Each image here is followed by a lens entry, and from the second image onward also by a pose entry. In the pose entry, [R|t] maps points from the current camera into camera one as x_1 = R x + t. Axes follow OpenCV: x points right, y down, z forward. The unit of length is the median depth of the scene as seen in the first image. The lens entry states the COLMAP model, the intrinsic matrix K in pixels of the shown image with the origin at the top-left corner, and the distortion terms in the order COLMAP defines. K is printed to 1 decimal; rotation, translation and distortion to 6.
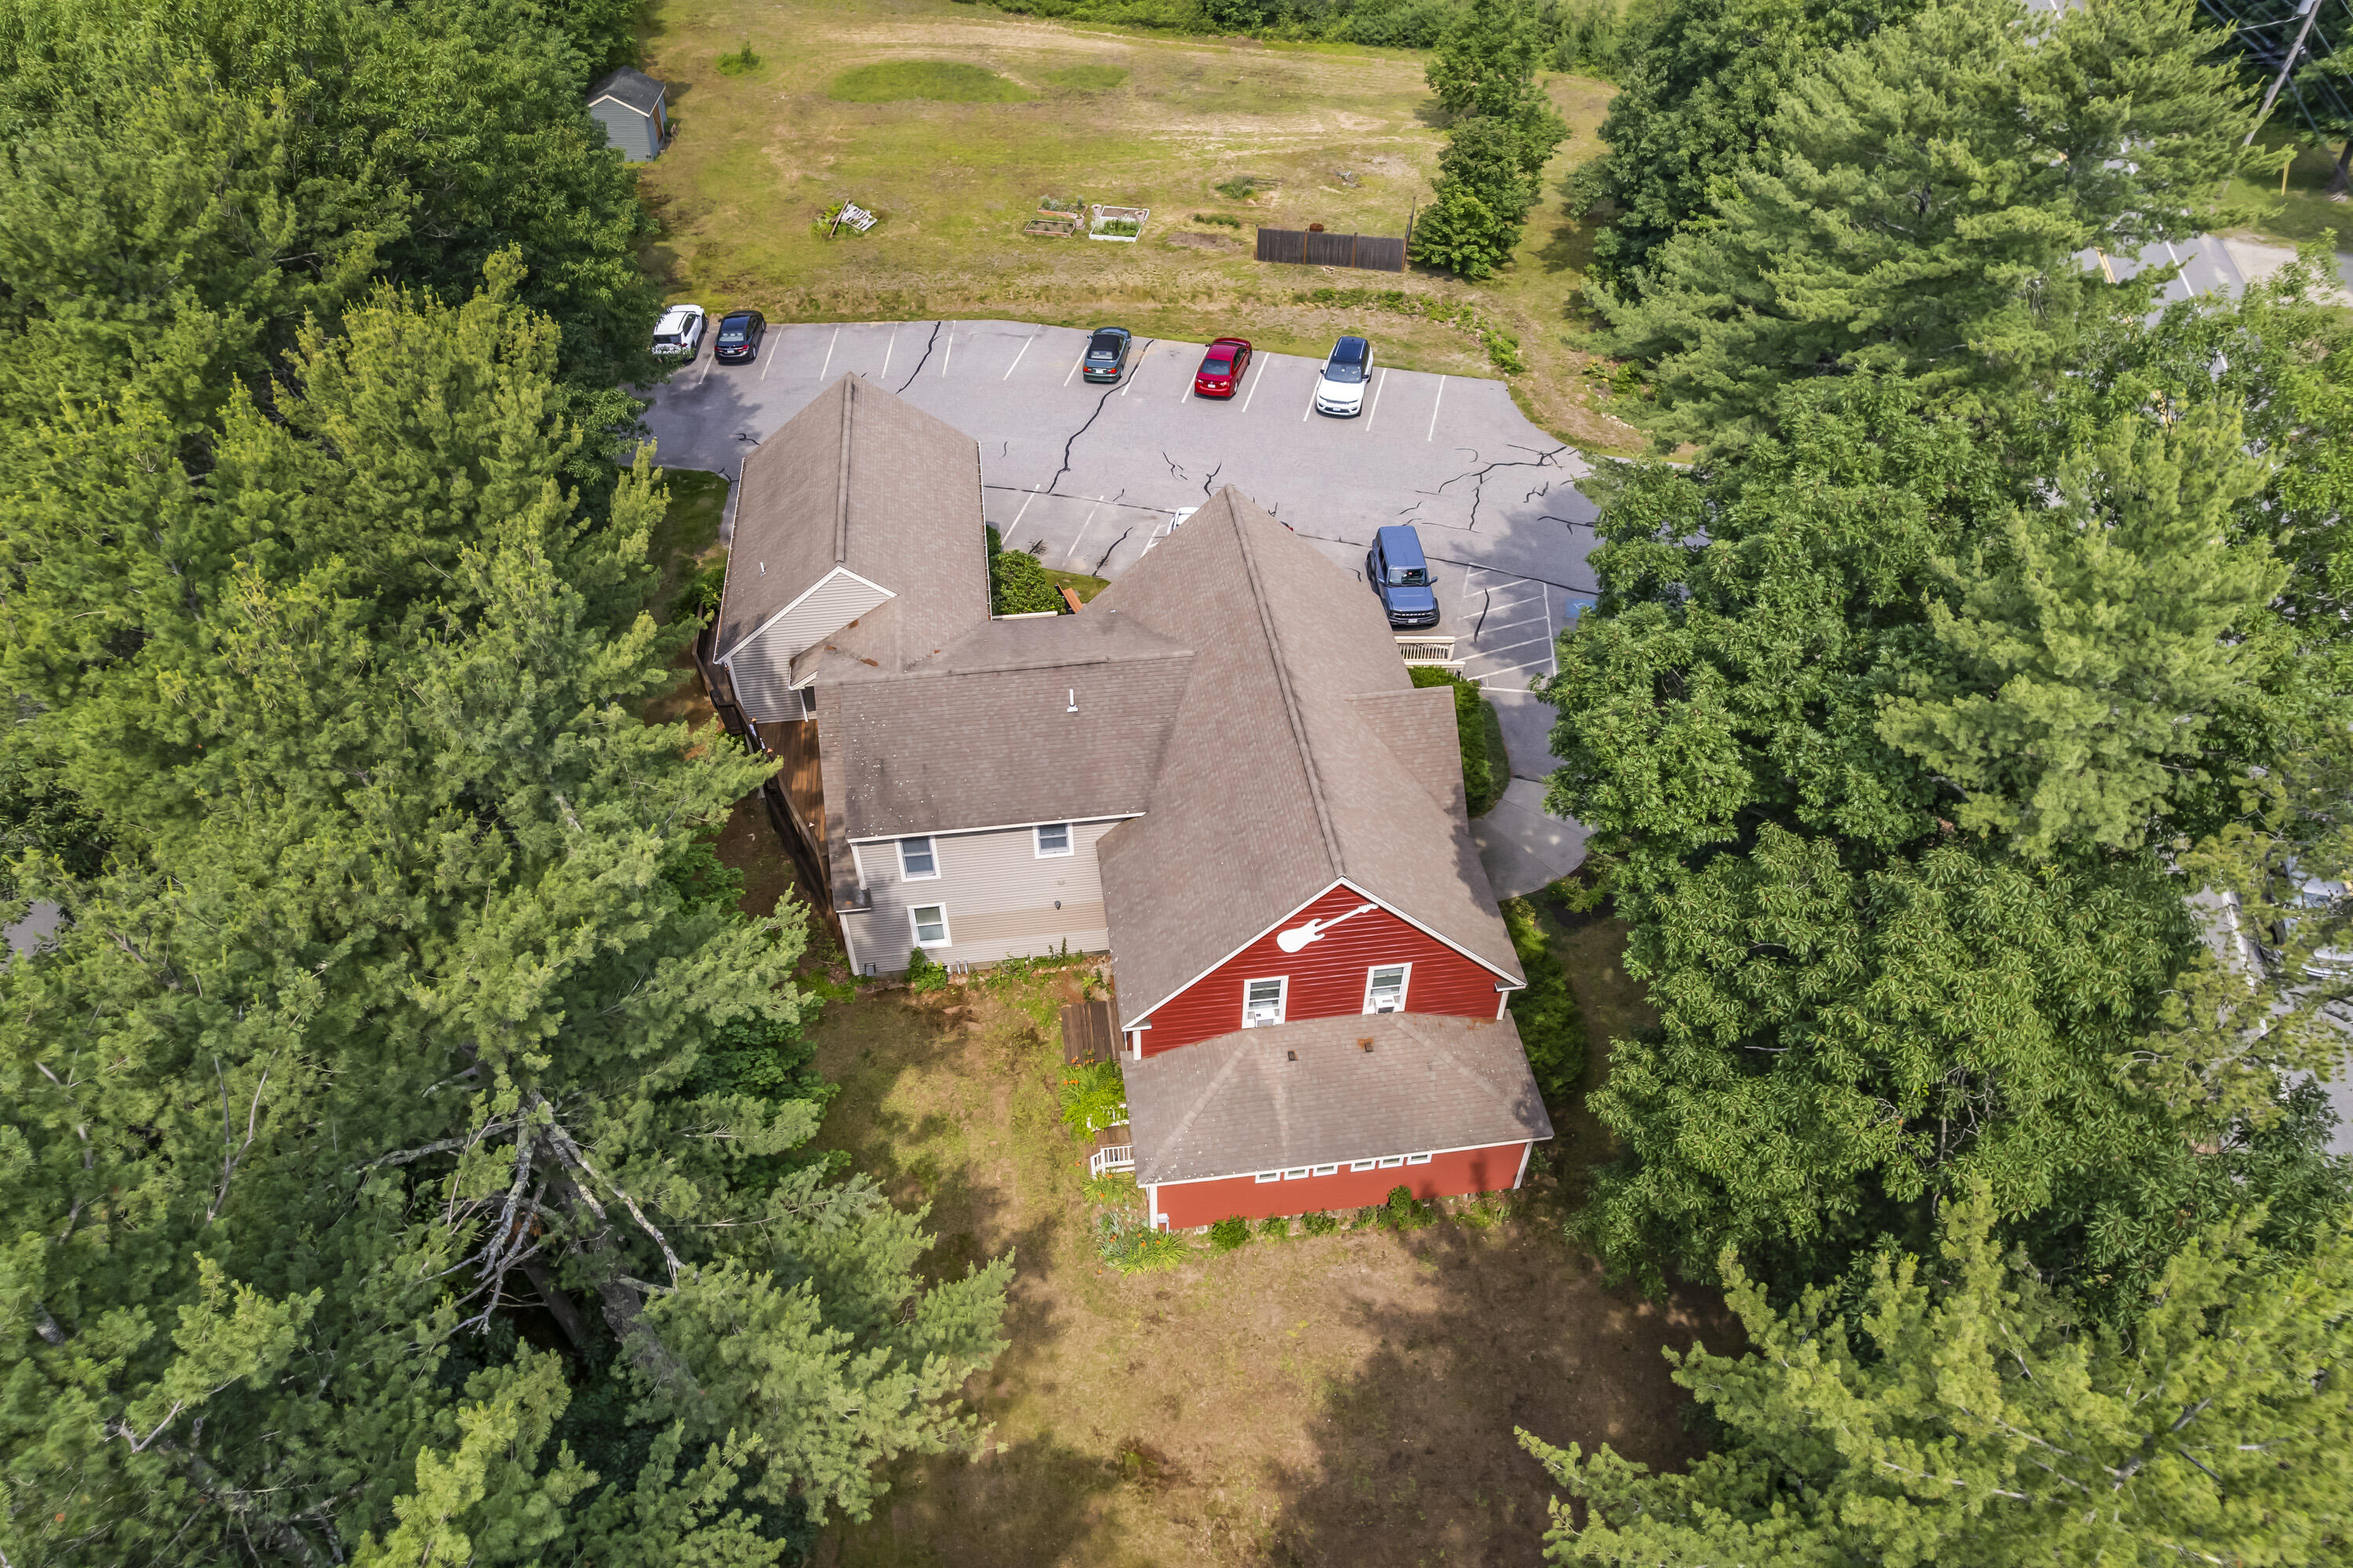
lens RADIAL K [[1539.1, 0, 1175.0], [0, 1539.1, 784.9], [0, 0, 1]] dist [-0.024508, 0.010267]
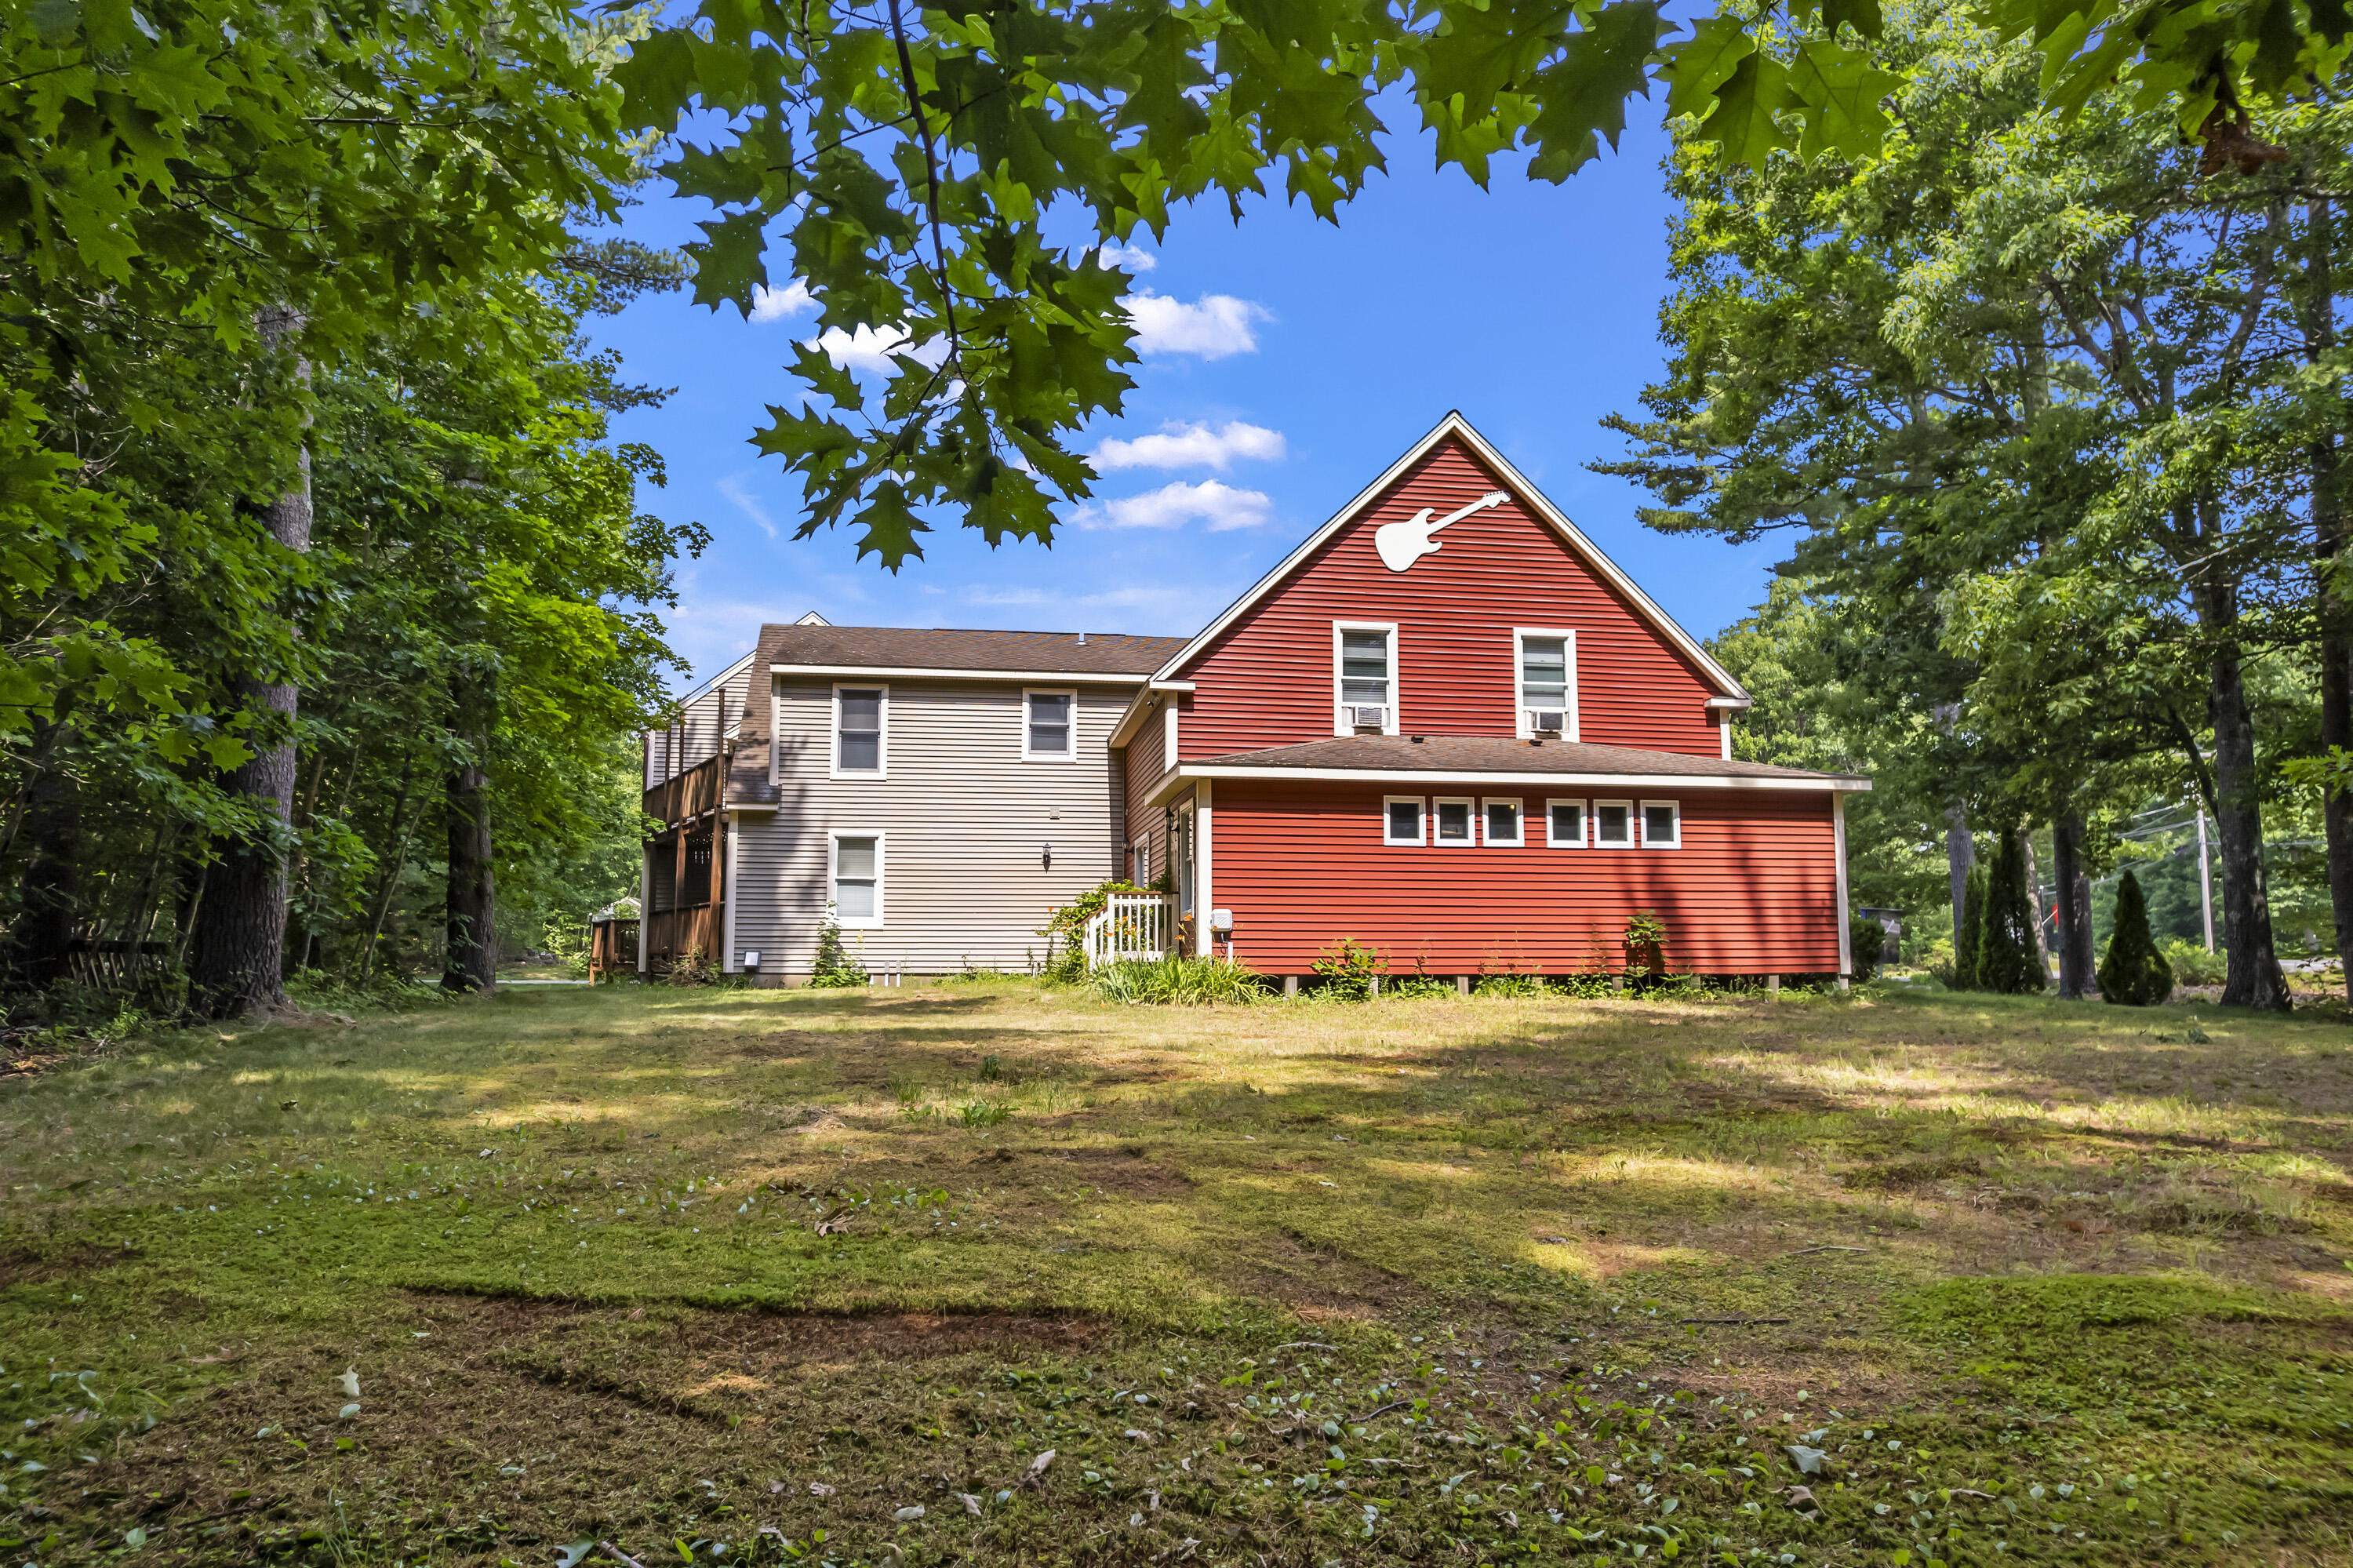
lens RADIAL K [[1539.1, 0, 1186.0], [0, 1539.1, 784.6], [0, 0, 1]] dist [-0.024508, 0.010267]
pose [[0.999815, 0.001769, 0.019149, -0.028191], [0.013316, 0.654720, -0.755754, 0.604700], [-0.013874, 0.755869, 0.654576, 0.542572]]
